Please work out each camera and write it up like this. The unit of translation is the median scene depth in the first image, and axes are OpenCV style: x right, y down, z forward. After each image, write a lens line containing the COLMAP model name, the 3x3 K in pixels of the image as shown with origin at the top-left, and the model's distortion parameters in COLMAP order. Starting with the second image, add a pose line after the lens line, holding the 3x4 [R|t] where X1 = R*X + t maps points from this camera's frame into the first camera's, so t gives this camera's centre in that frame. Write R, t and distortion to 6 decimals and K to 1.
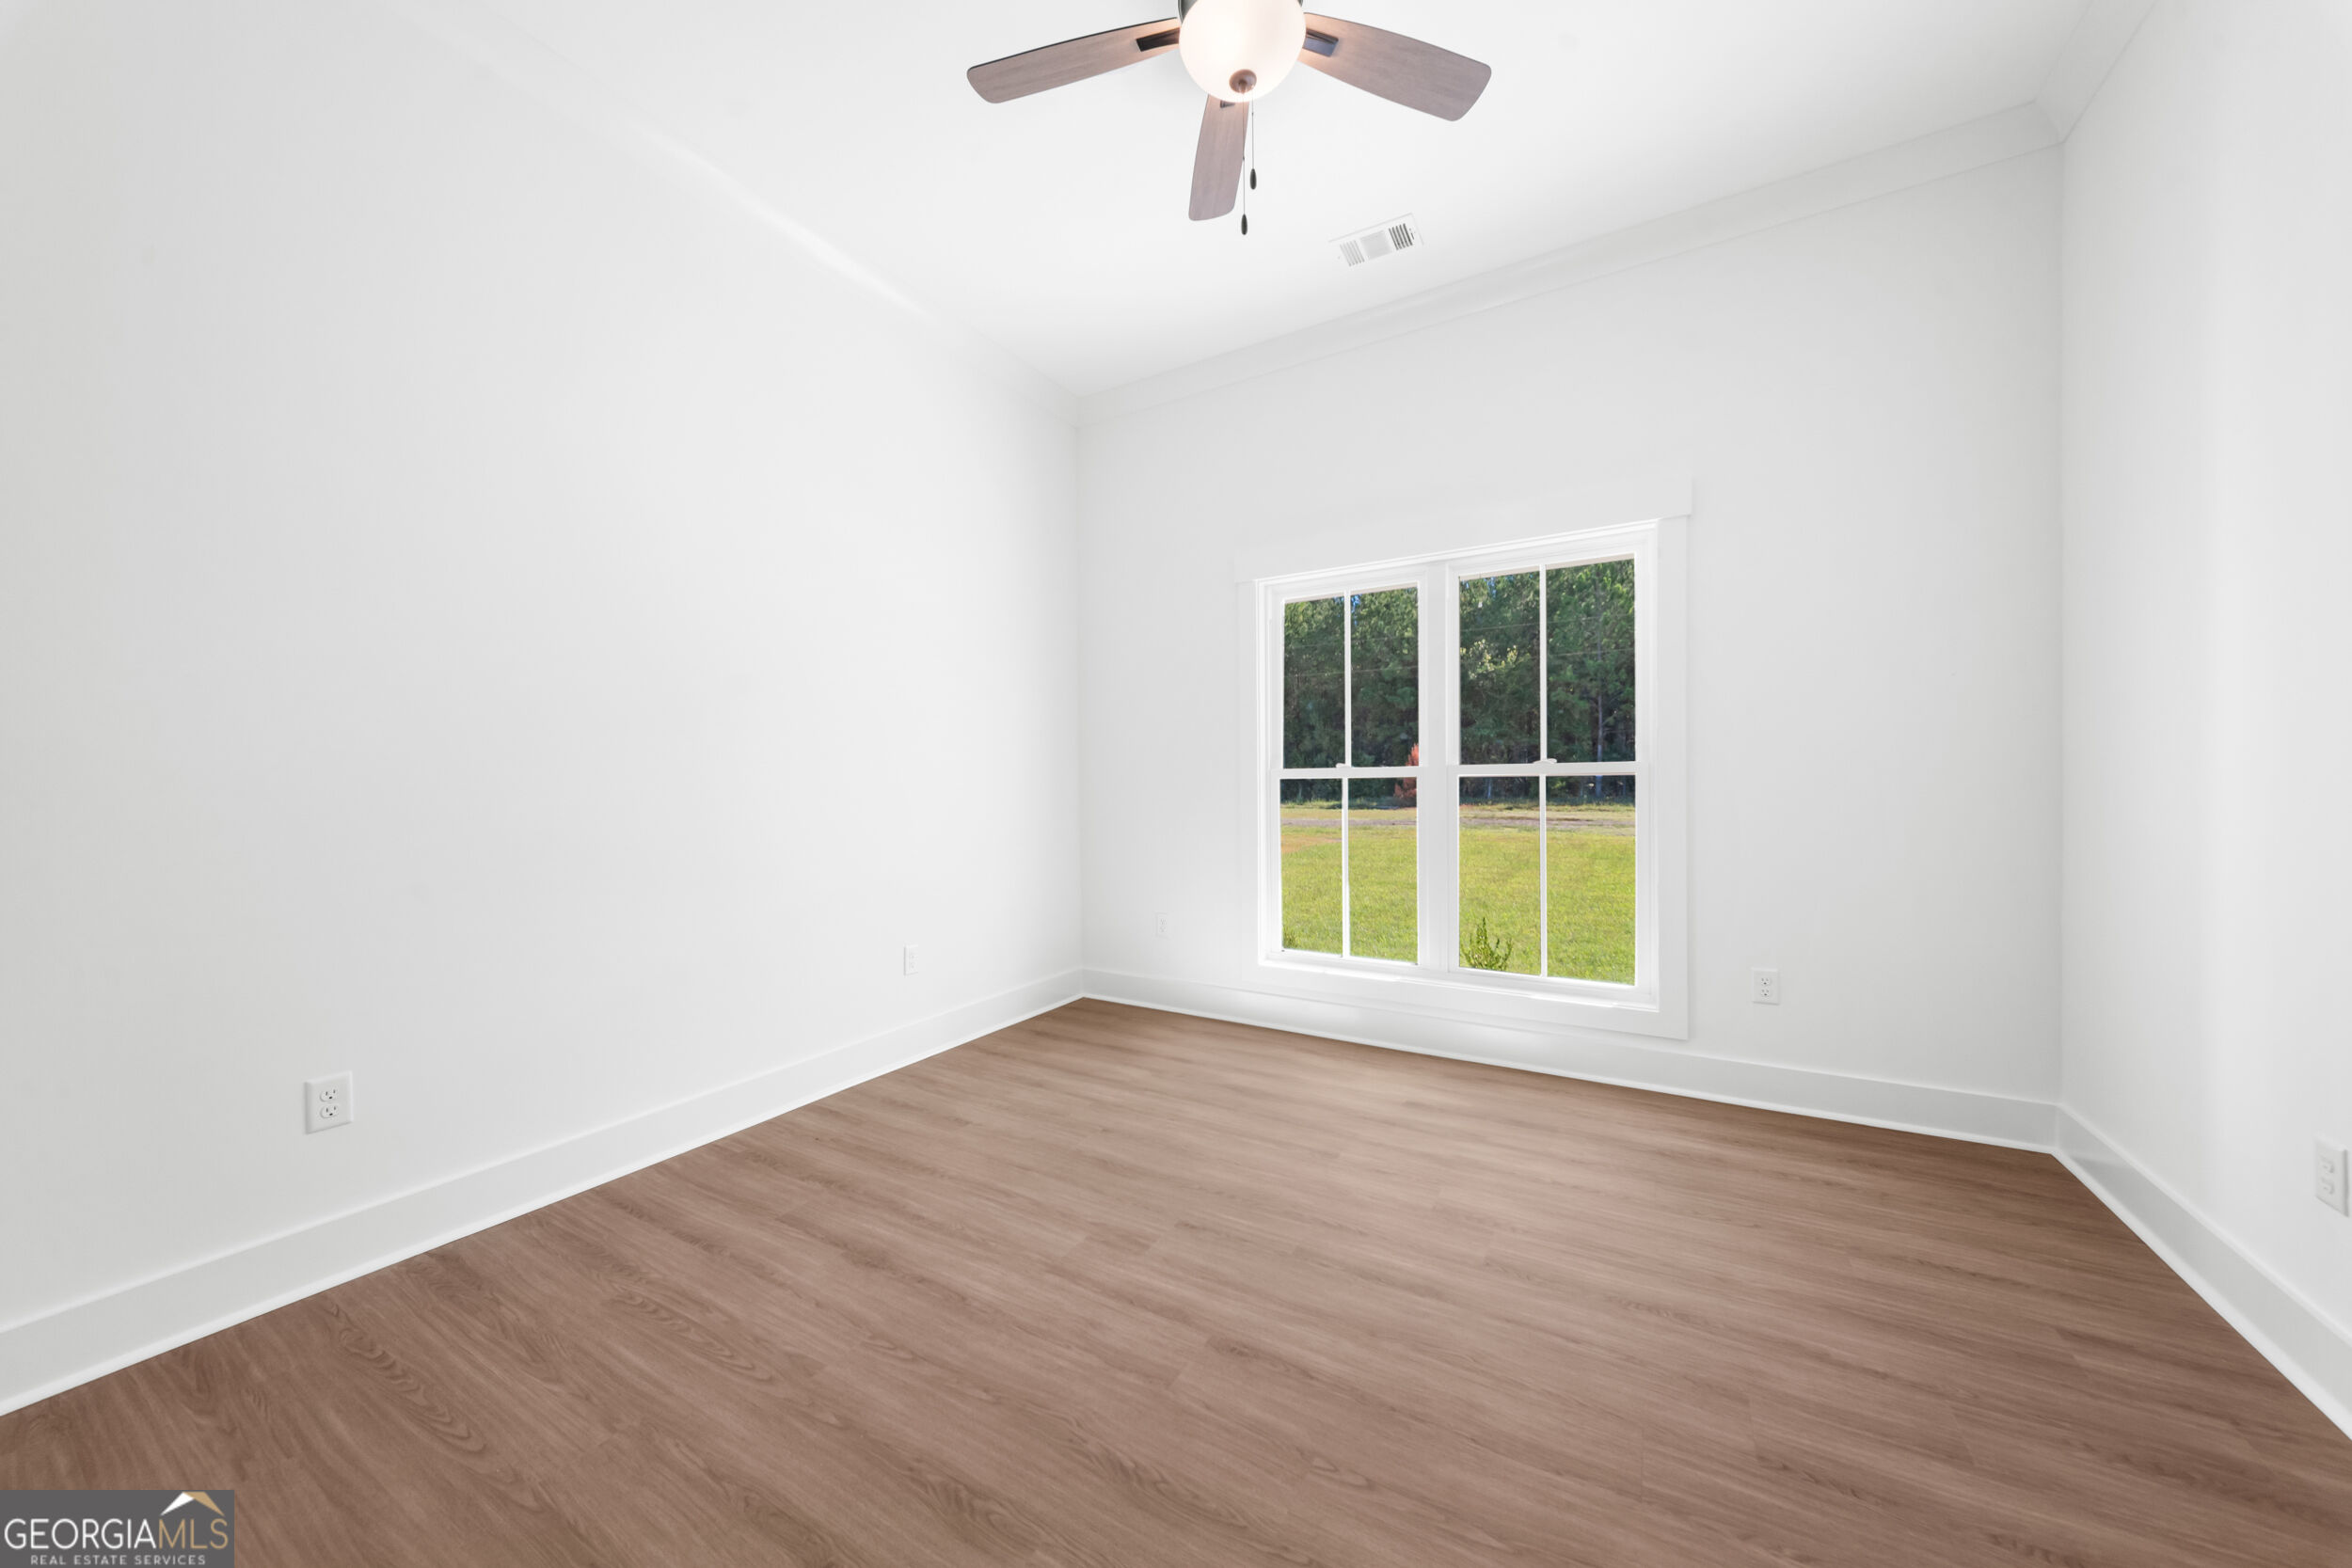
lens RADIAL K [[820.9, 0, 1164.9], [0, 820.9, 767.3], [0, 0, 1]] dist [-0.001642, -0.000090]
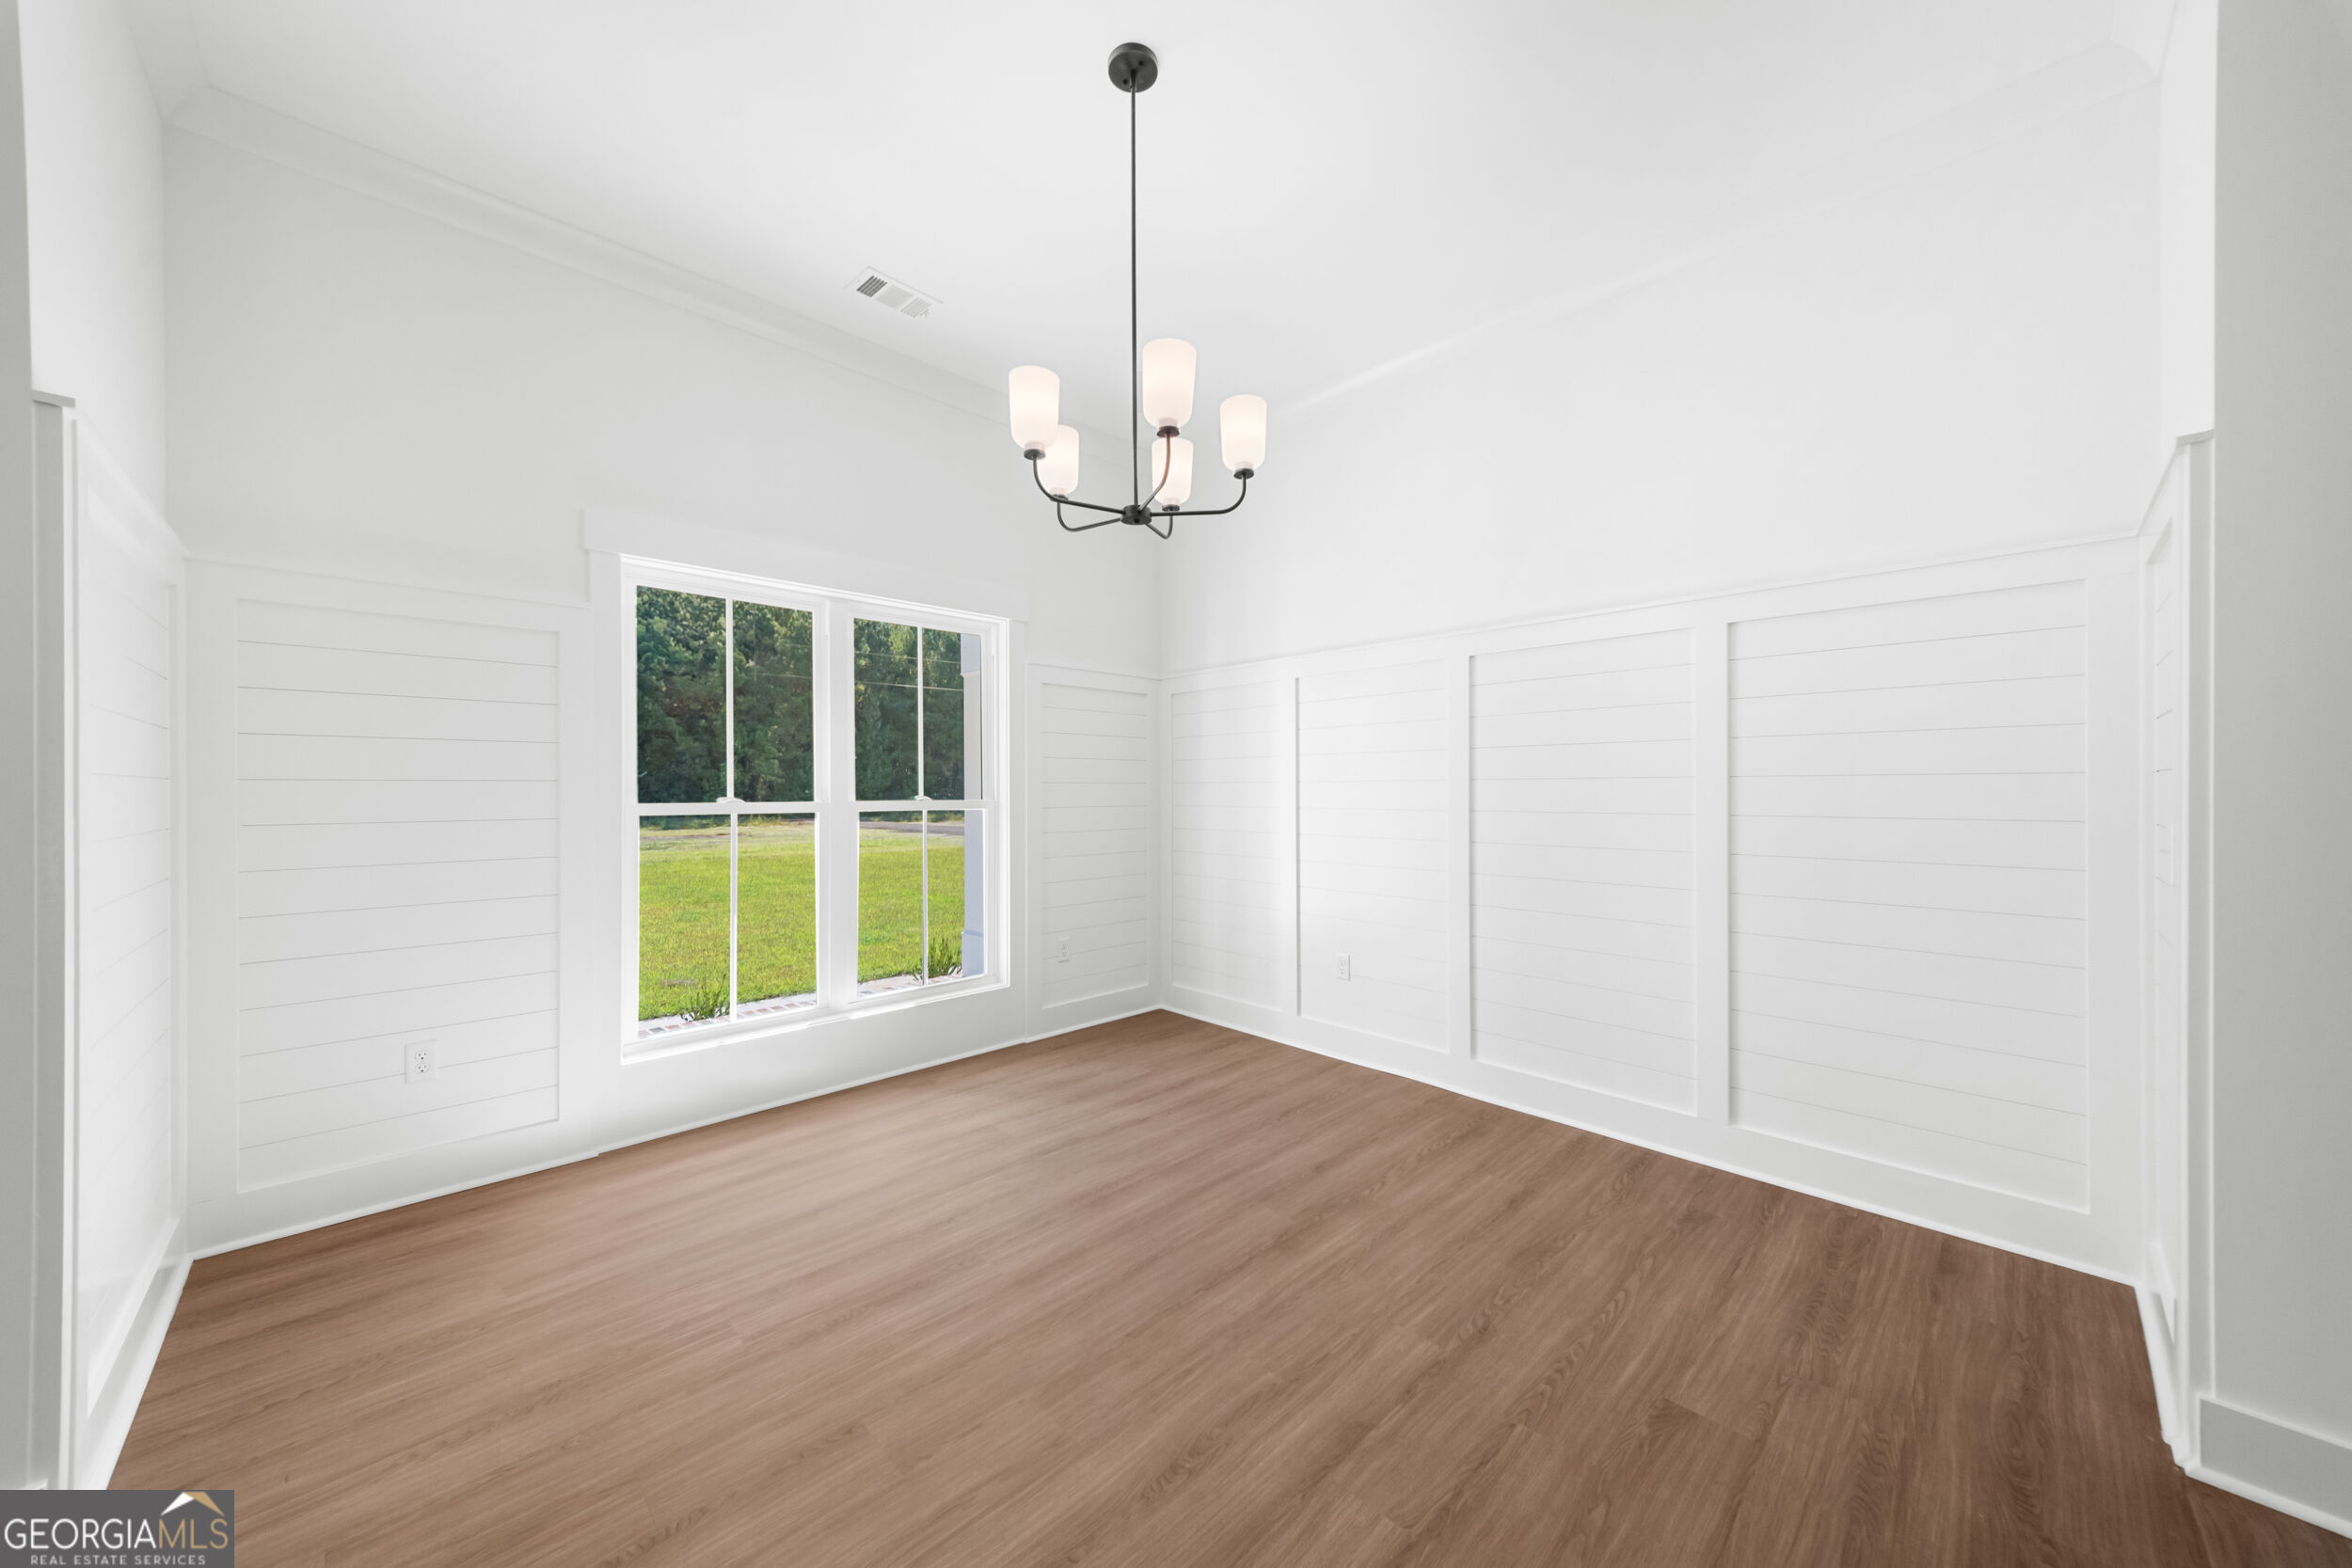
lens RADIAL K [[820.9, 0, 1185.4], [0, 820.9, 790.4], [0, 0, 1]] dist [-0.001642, -0.000090]
pose [[0.239495, 0.022873, 0.970628, -0.512209], [0.002708, 0.999703, -0.024226, 0.010657], [-0.970894, 0.008431, 0.239362, 0.337151]]
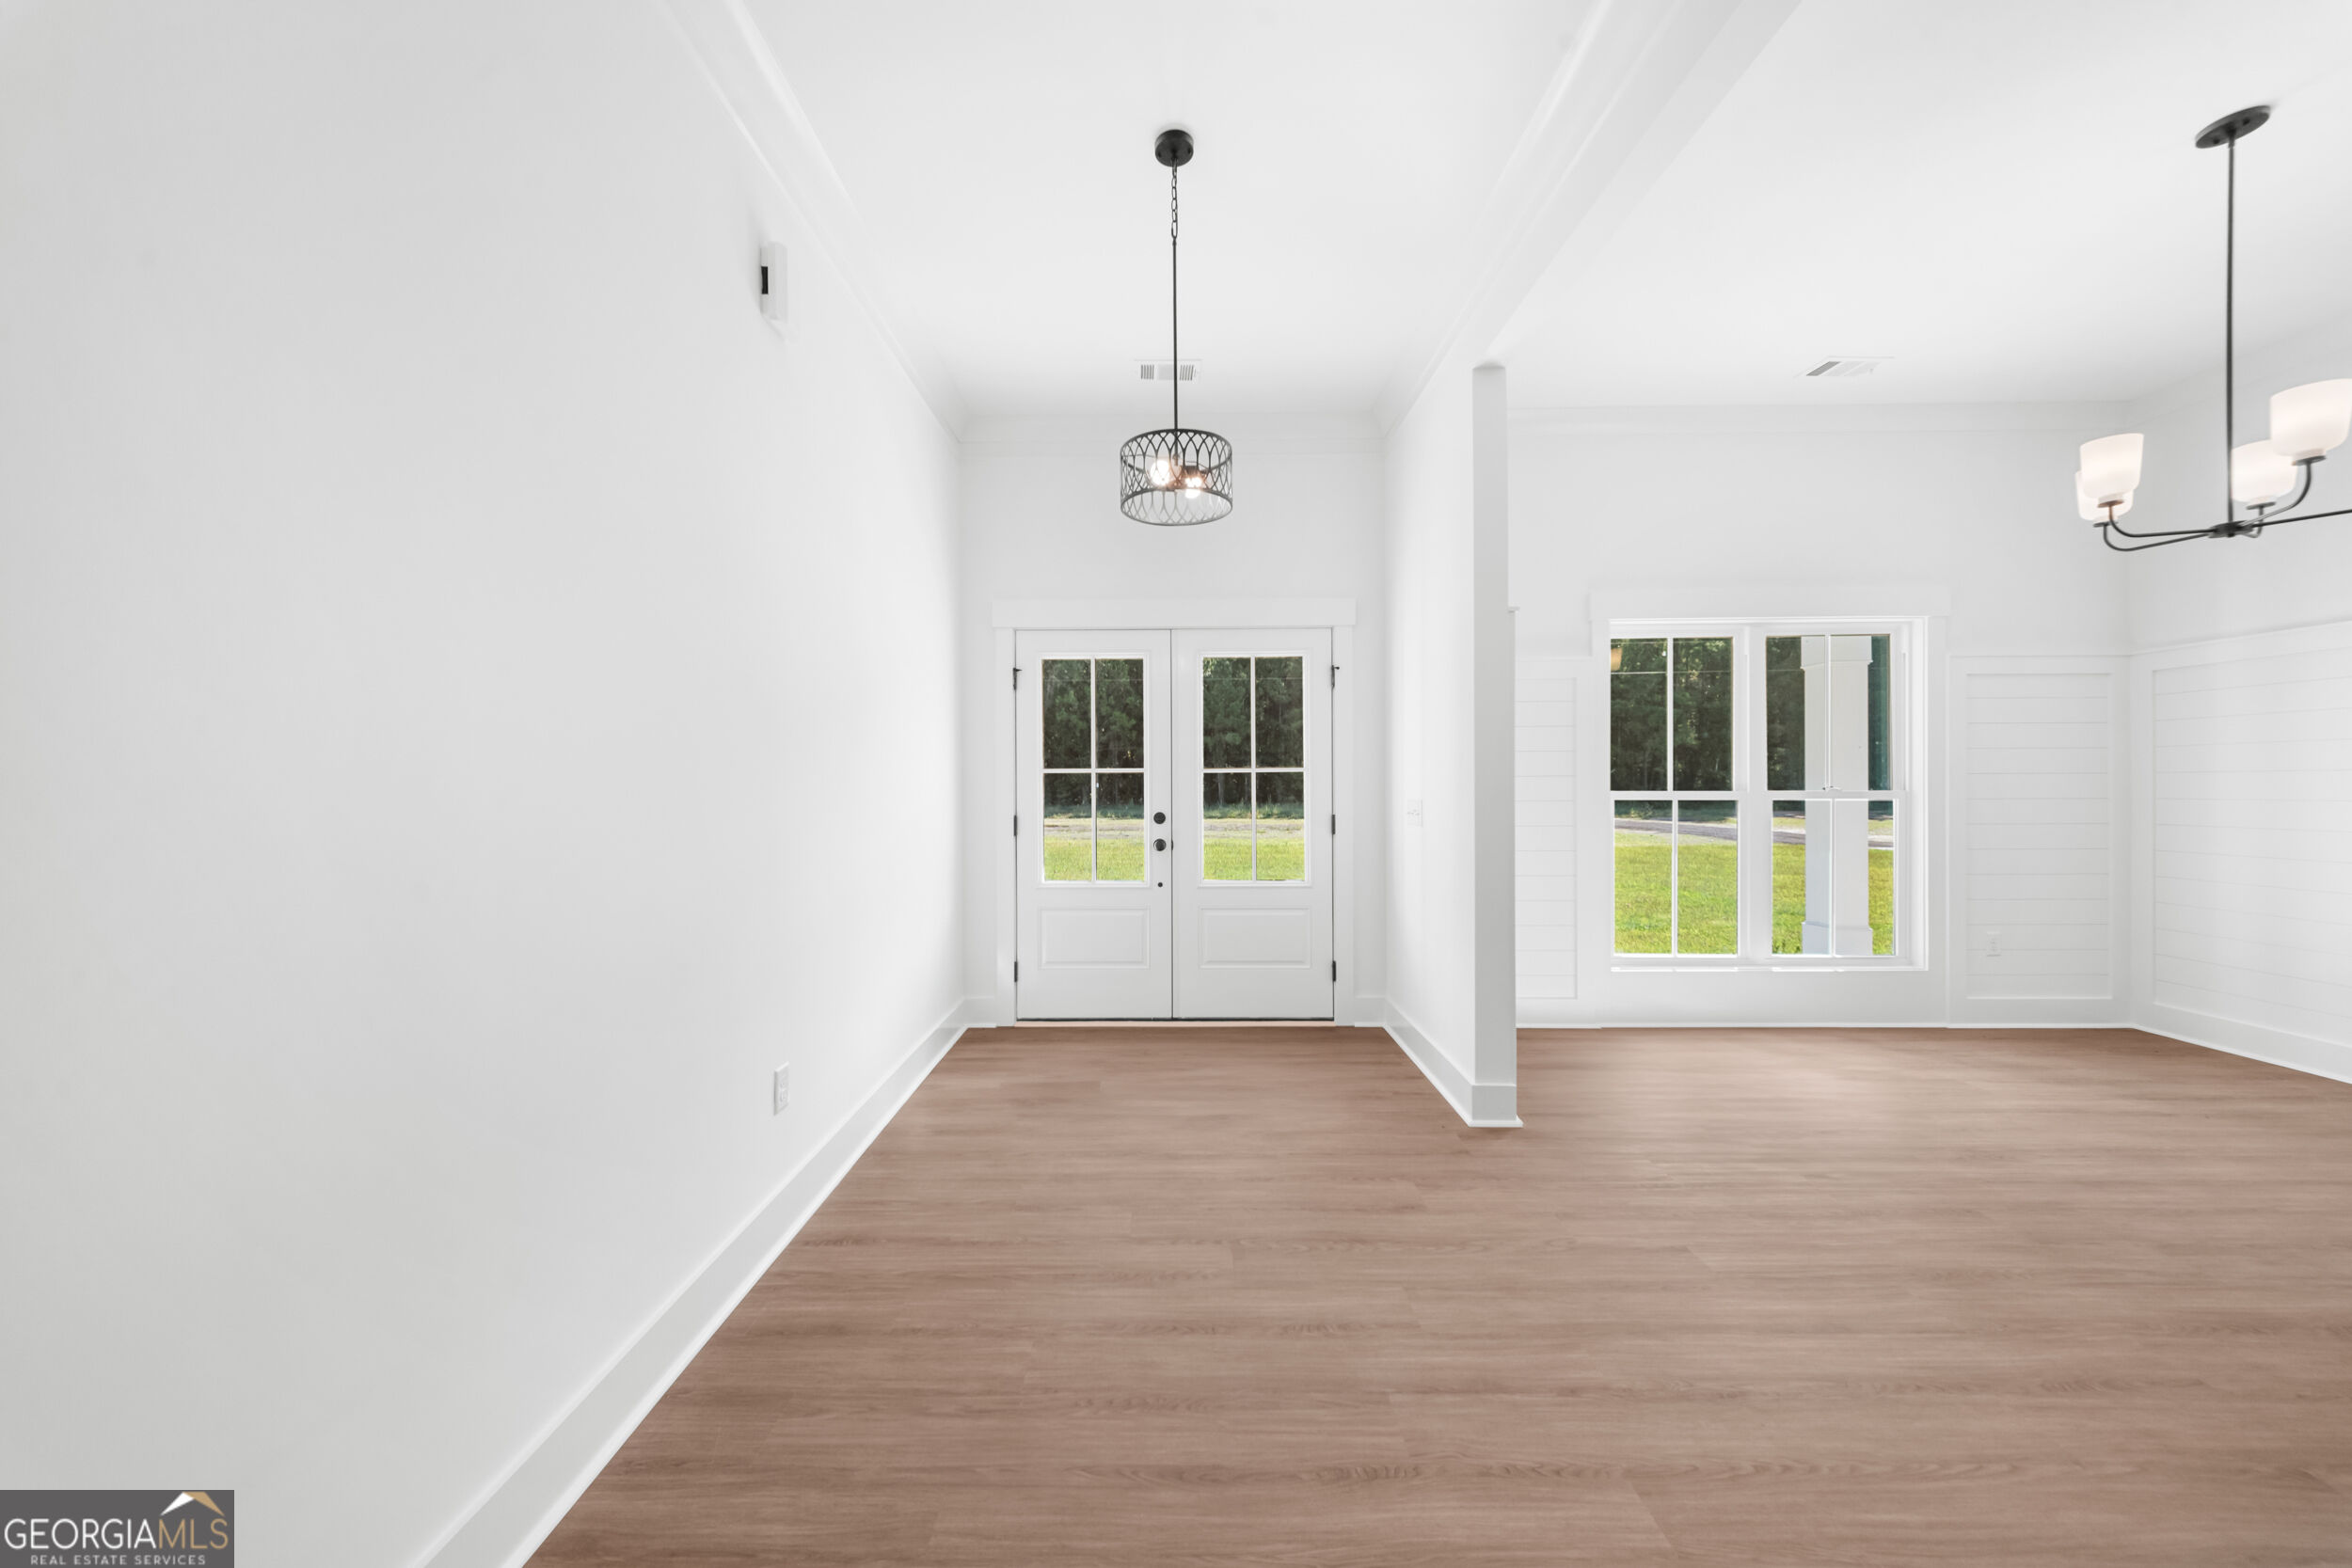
lens RADIAL K [[820.9, 0, 1165.6], [0, 820.9, 788.2], [0, 0, 1]] dist [-0.001642, -0.000090]
pose [[0.865898, 0.018235, 0.499887, -0.985196], [-0.013528, 0.999823, -0.013039, 0.022132], [-0.500037, 0.004528, 0.865992, 0.371615]]
